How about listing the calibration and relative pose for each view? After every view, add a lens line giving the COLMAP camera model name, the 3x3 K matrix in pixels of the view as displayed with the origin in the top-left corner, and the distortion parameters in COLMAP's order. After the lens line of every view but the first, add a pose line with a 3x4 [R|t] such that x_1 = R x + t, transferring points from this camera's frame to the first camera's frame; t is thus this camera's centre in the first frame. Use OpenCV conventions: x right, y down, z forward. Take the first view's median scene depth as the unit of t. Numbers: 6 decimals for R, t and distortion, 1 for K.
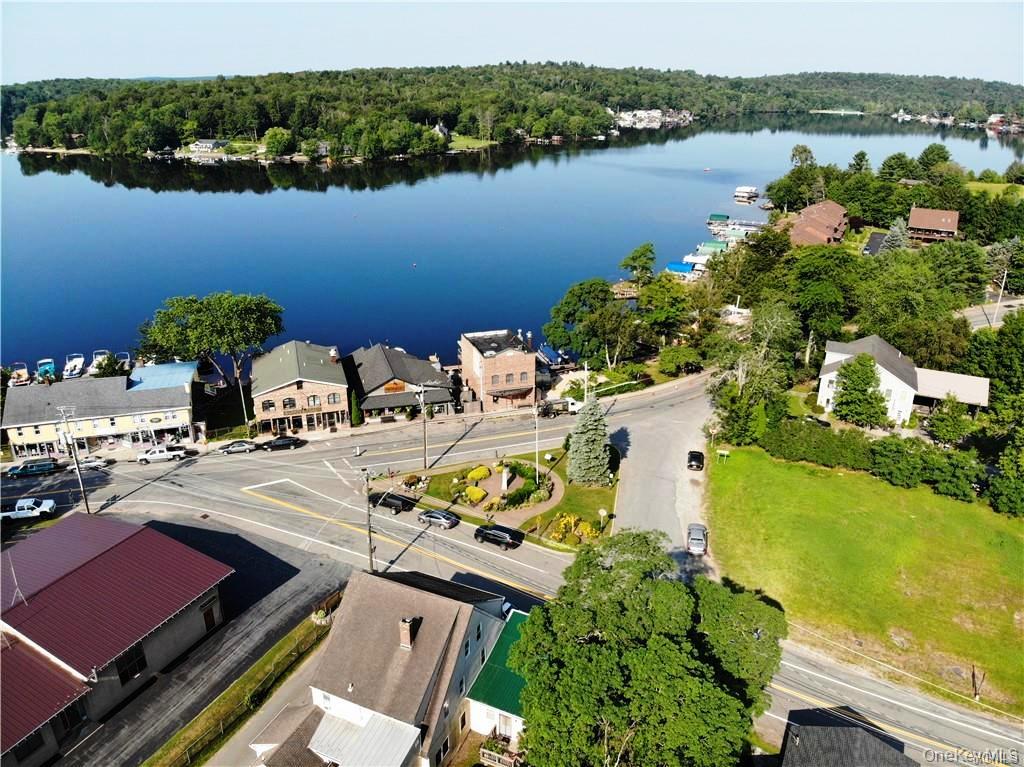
lens RADIAL K [[747.5, 0, 512.0], [0, 747.5, 383.5], [0, 0, 1]] dist [0.036381, -0.141136]
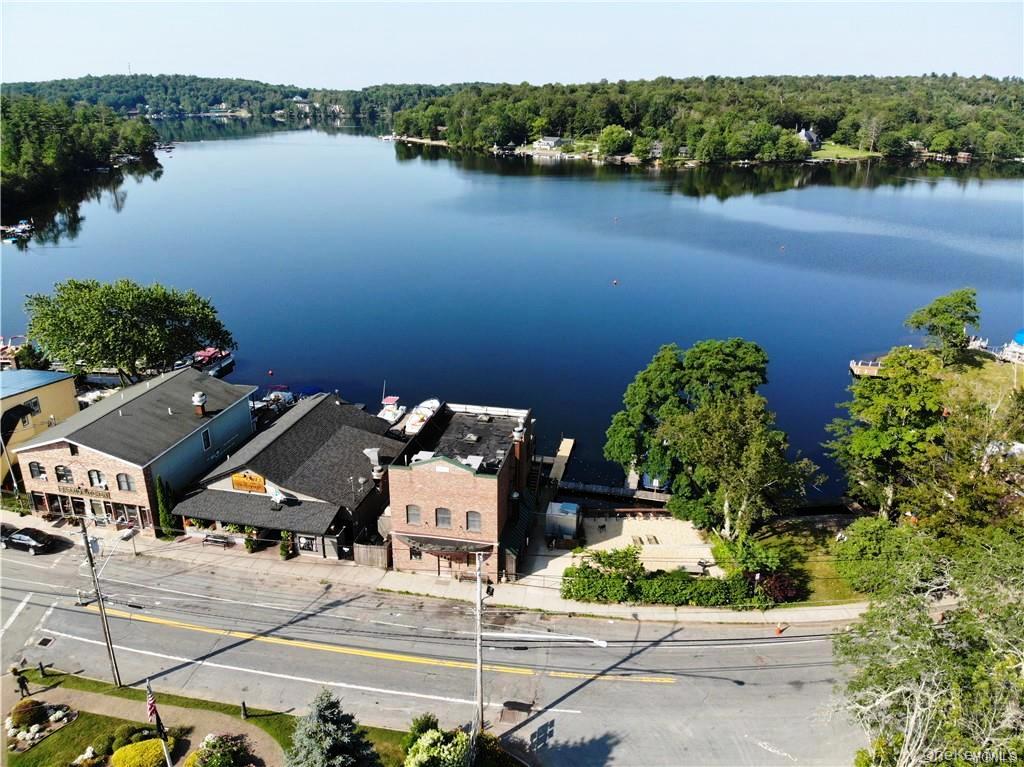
lens RADIAL K [[747.5, 0, 512.0], [0, 747.5, 383.5], [0, 0, 1]] dist [0.036381, -0.141136]
pose [[0.870373, 0.176667, -0.459607, 0.053515], [-0.186346, 0.982175, 0.024646, -0.024891], [0.455769, 0.064195, 0.887780, 0.128205]]
